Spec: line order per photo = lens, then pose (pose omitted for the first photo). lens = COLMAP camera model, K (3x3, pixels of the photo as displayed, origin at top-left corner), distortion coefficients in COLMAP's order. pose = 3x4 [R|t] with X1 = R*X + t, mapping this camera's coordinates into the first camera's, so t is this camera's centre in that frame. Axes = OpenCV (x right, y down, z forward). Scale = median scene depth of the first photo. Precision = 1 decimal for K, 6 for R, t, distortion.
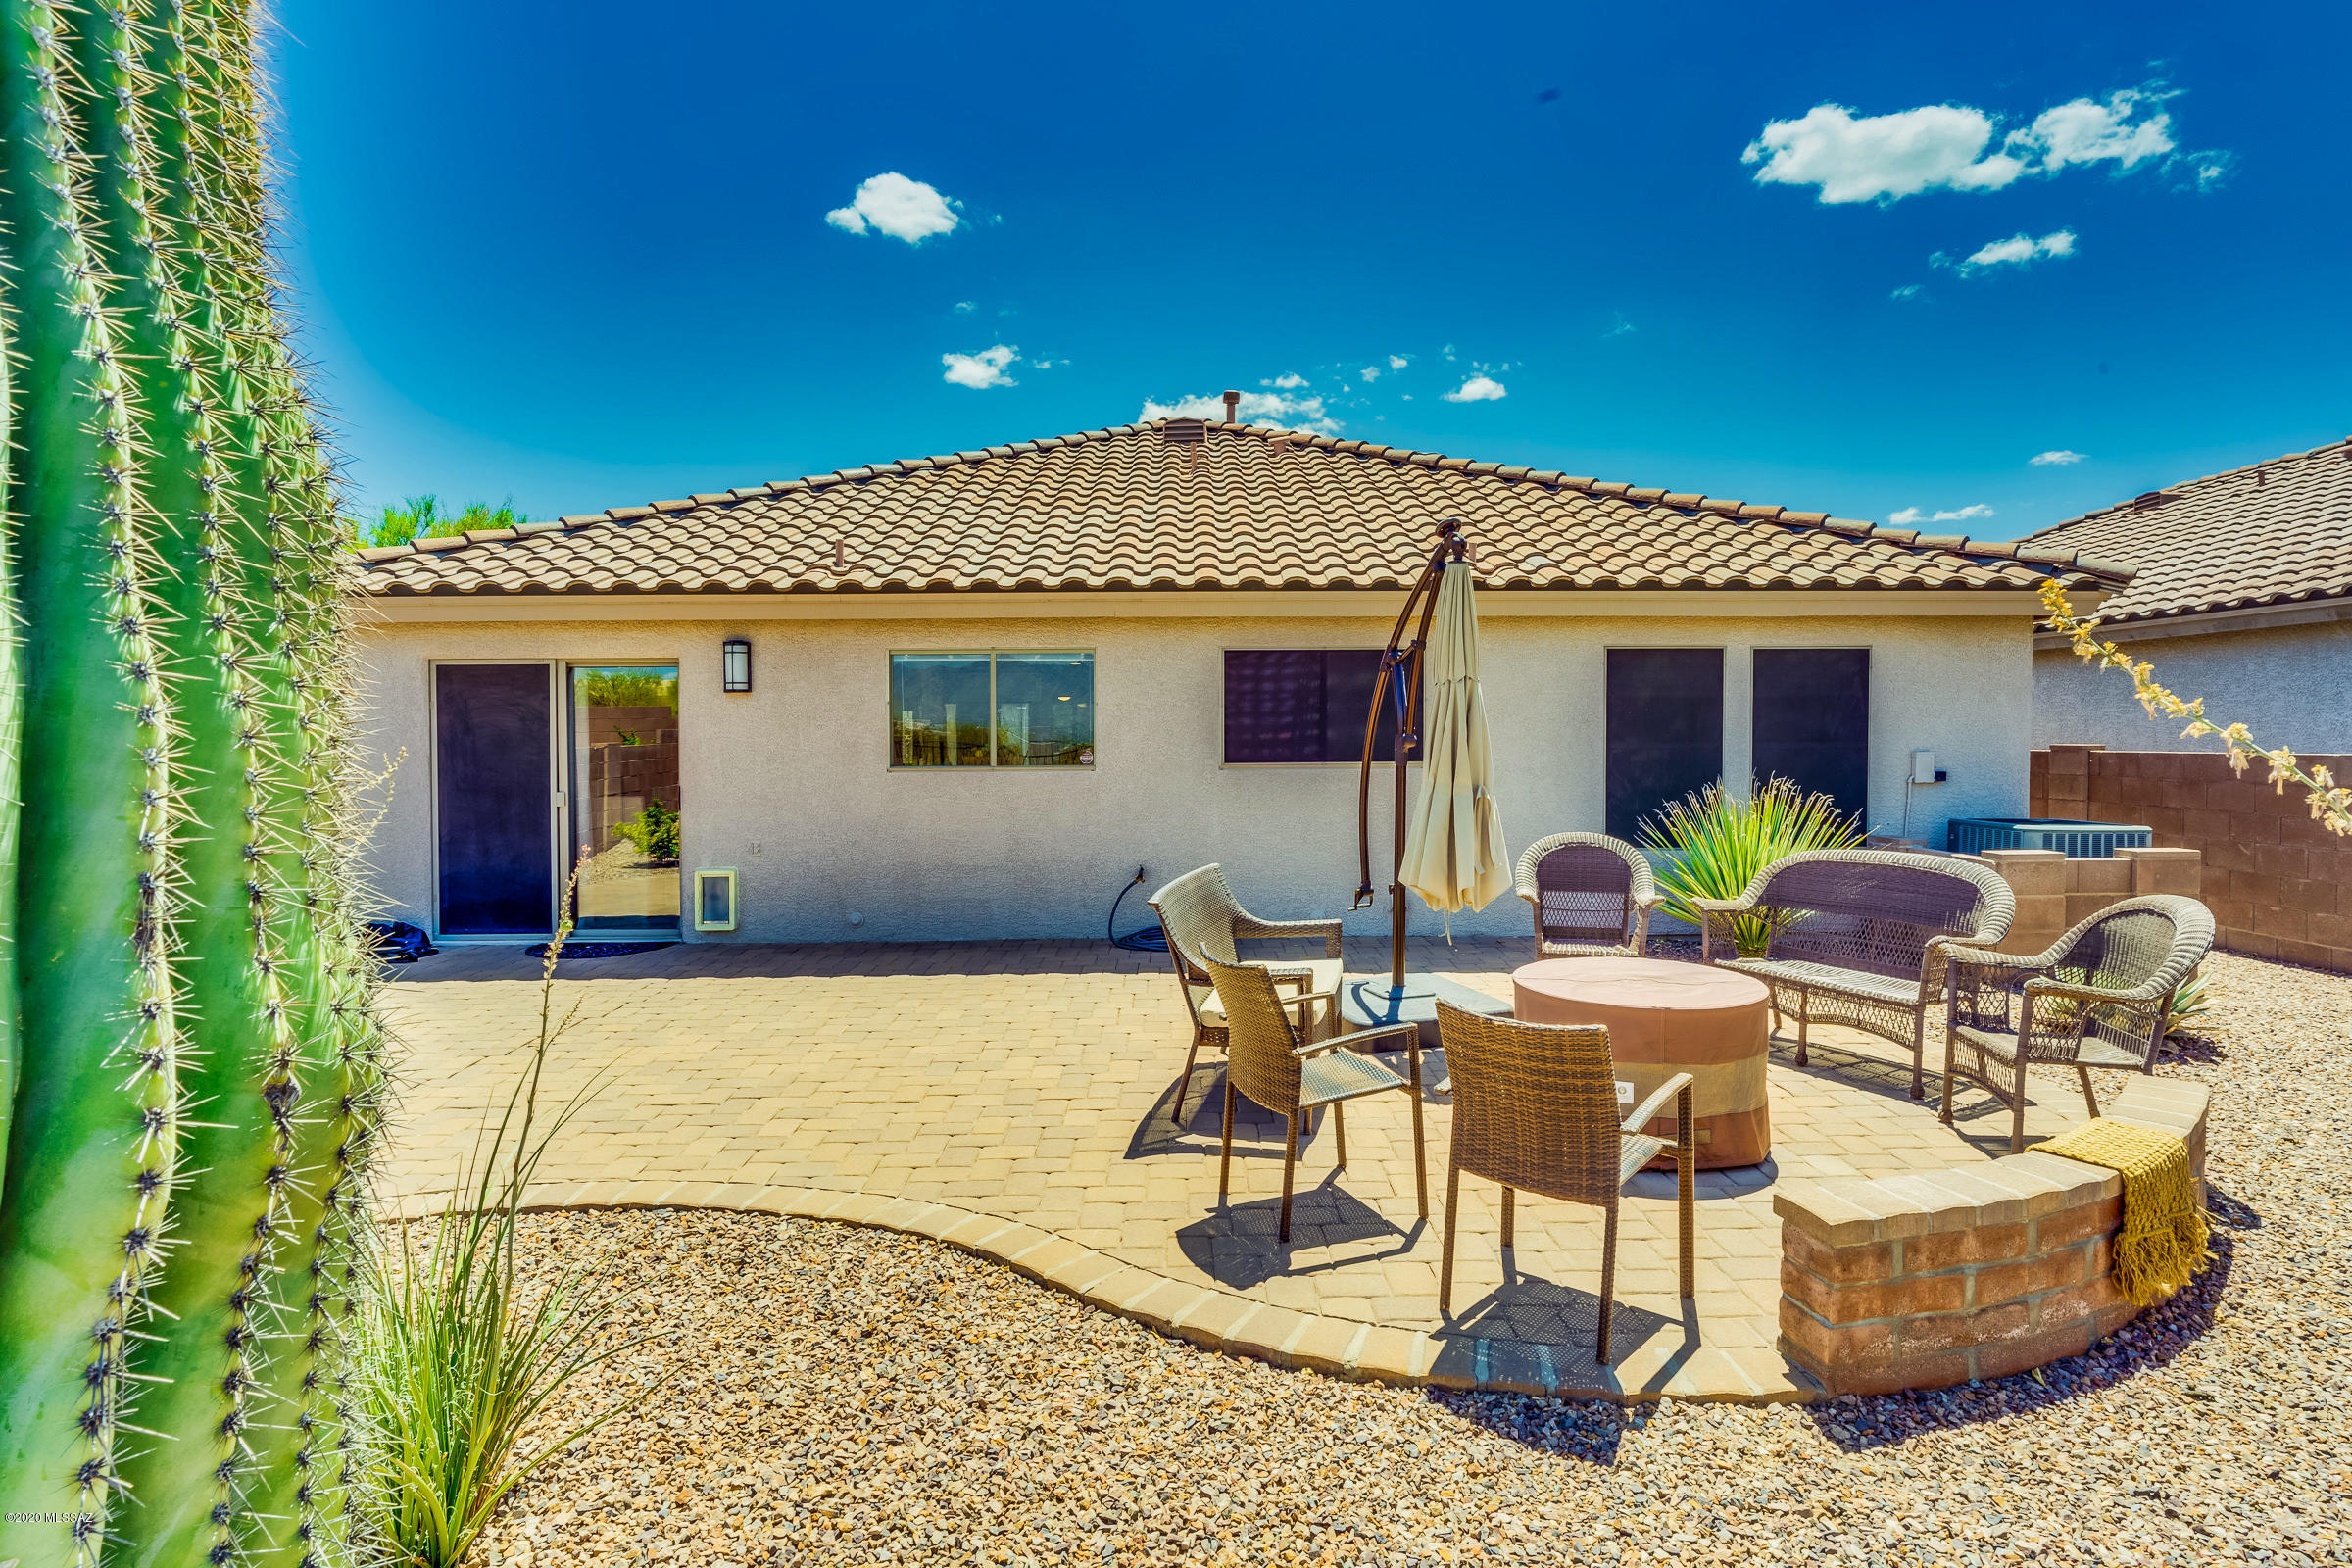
lens RADIAL K [[1144.0, 0, 1176.0], [0, 1144.0, 784.0], [0, 0, 1]] dist [-0.000687, -0.000020]
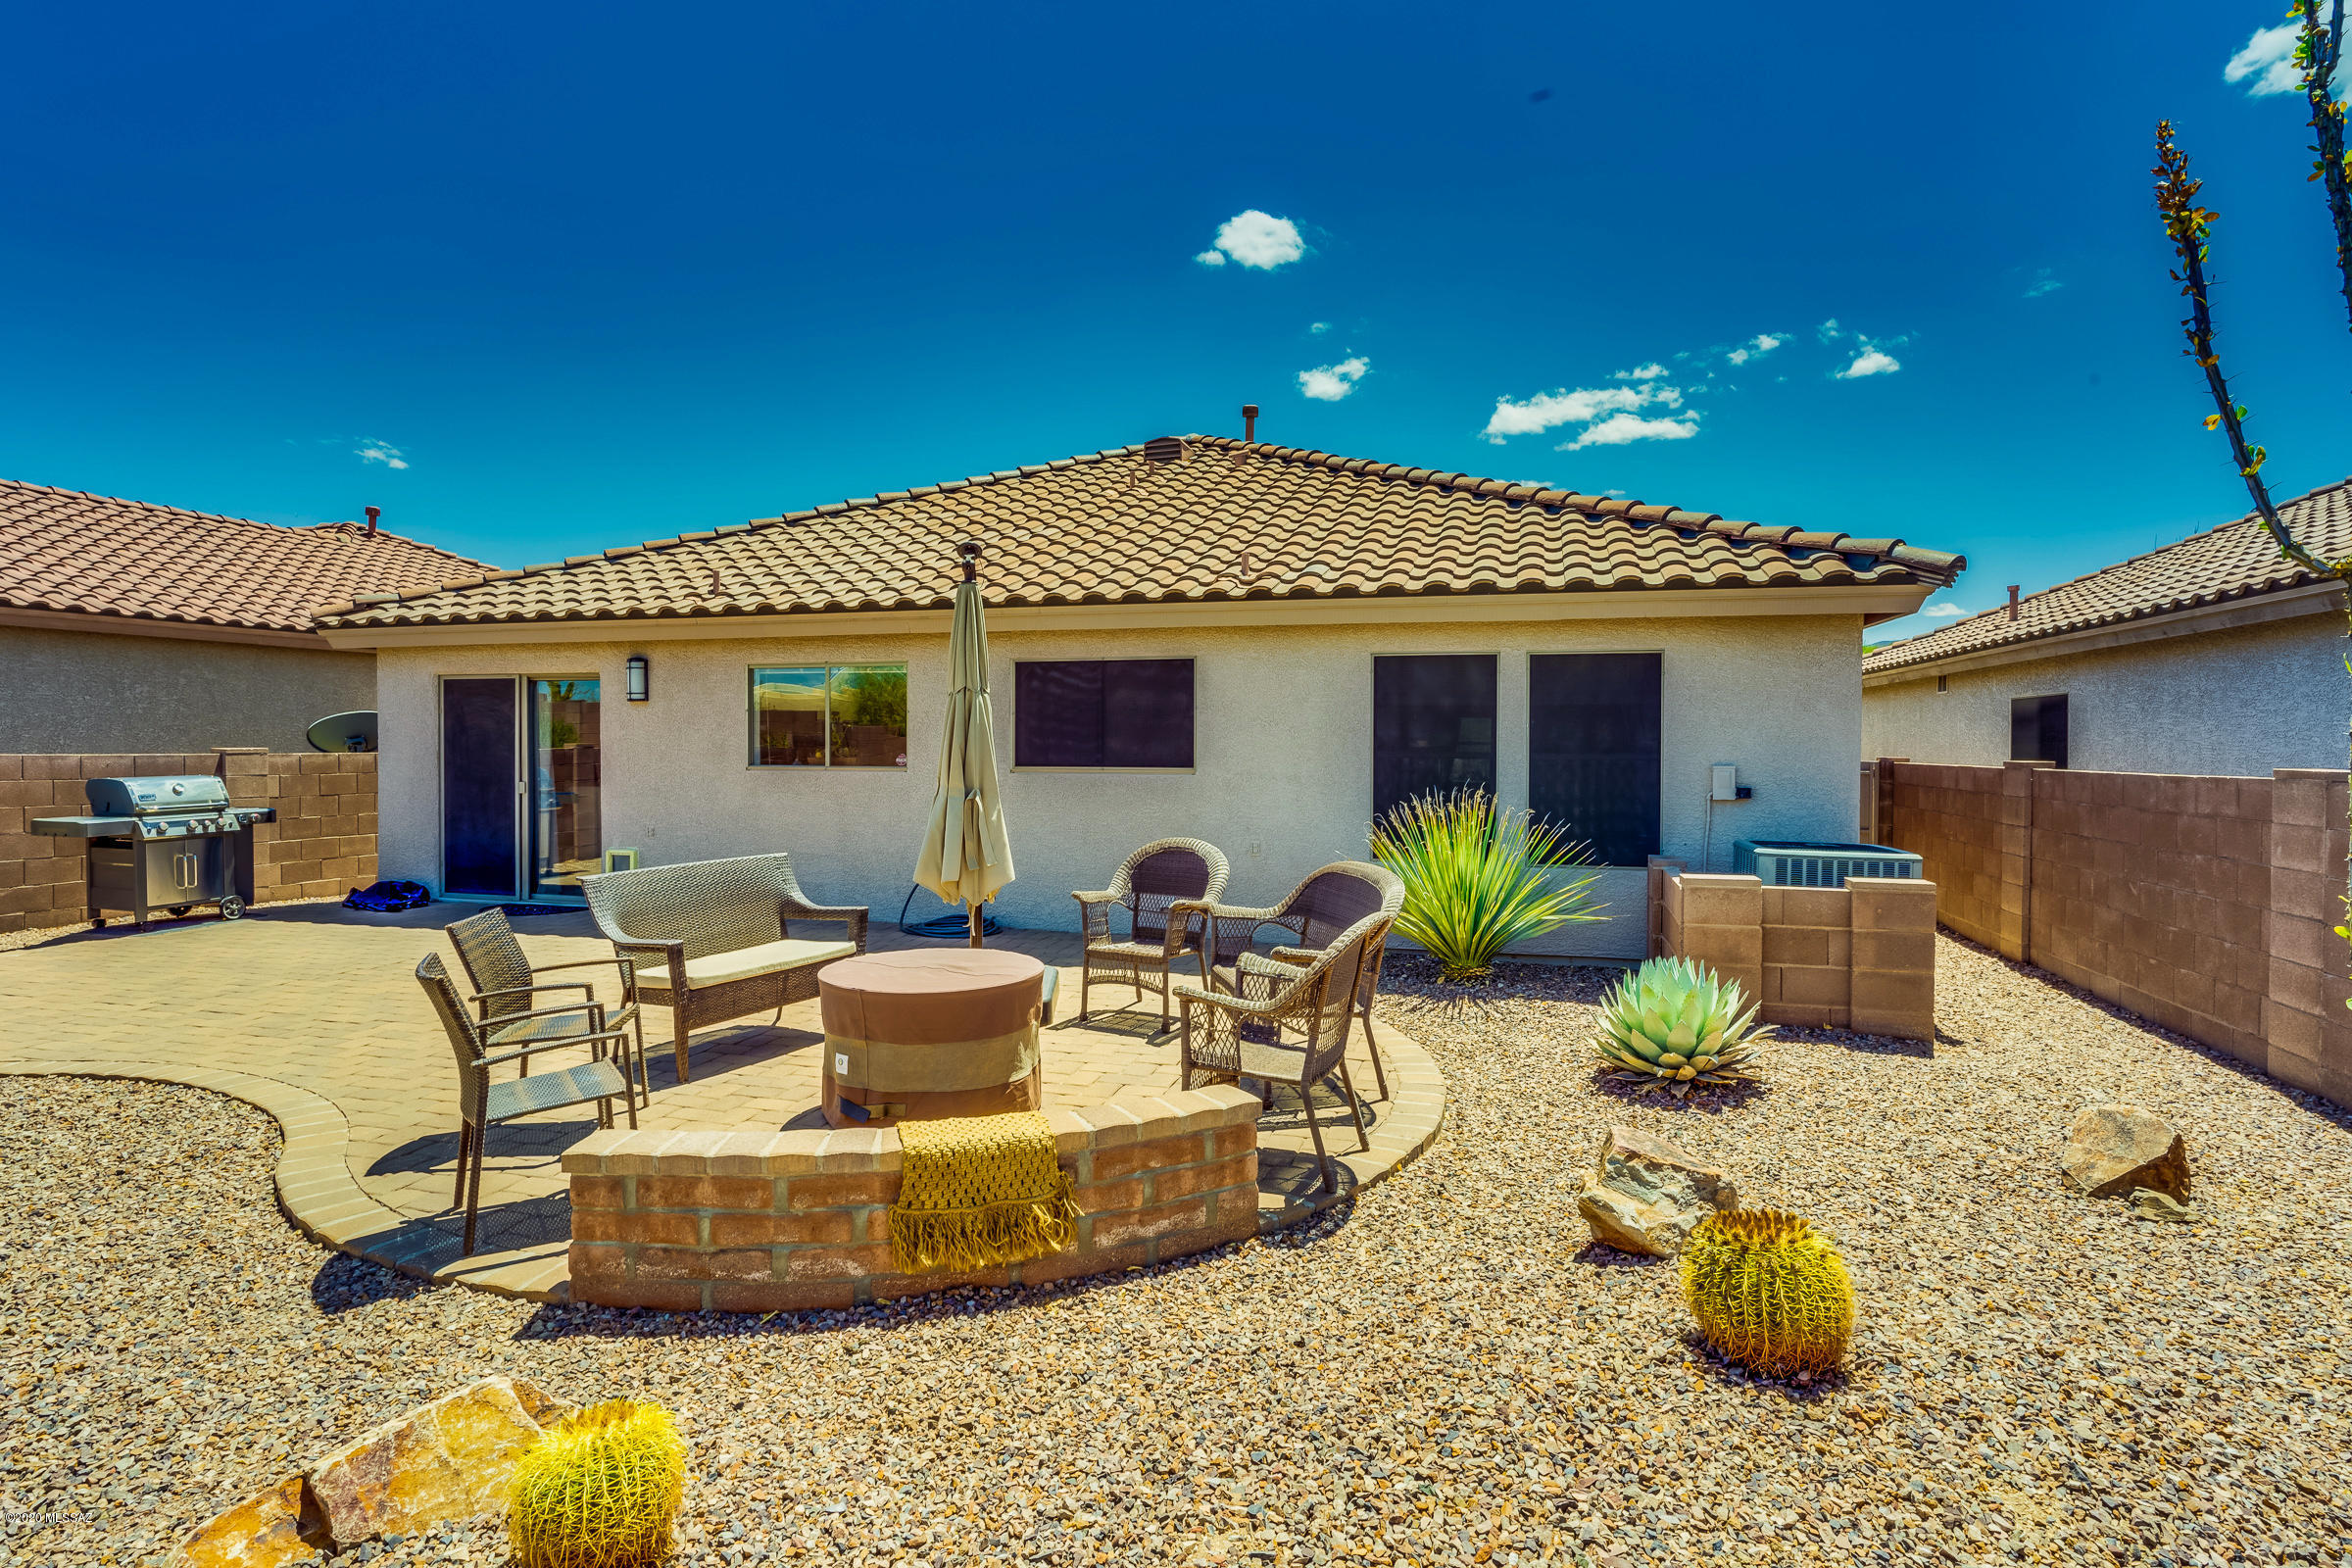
lens RADIAL K [[1135.9, 0, 1162.4], [0, 1135.9, 779.3], [0, 0, 1]] dist [0.000774, 0.000367]
pose [[0.961113, 0.018668, -0.275525, 0.474031], [-0.020831, 0.999771, -0.004926, -0.003981], [0.275370, 0.010474, 0.961281, 0.009835]]
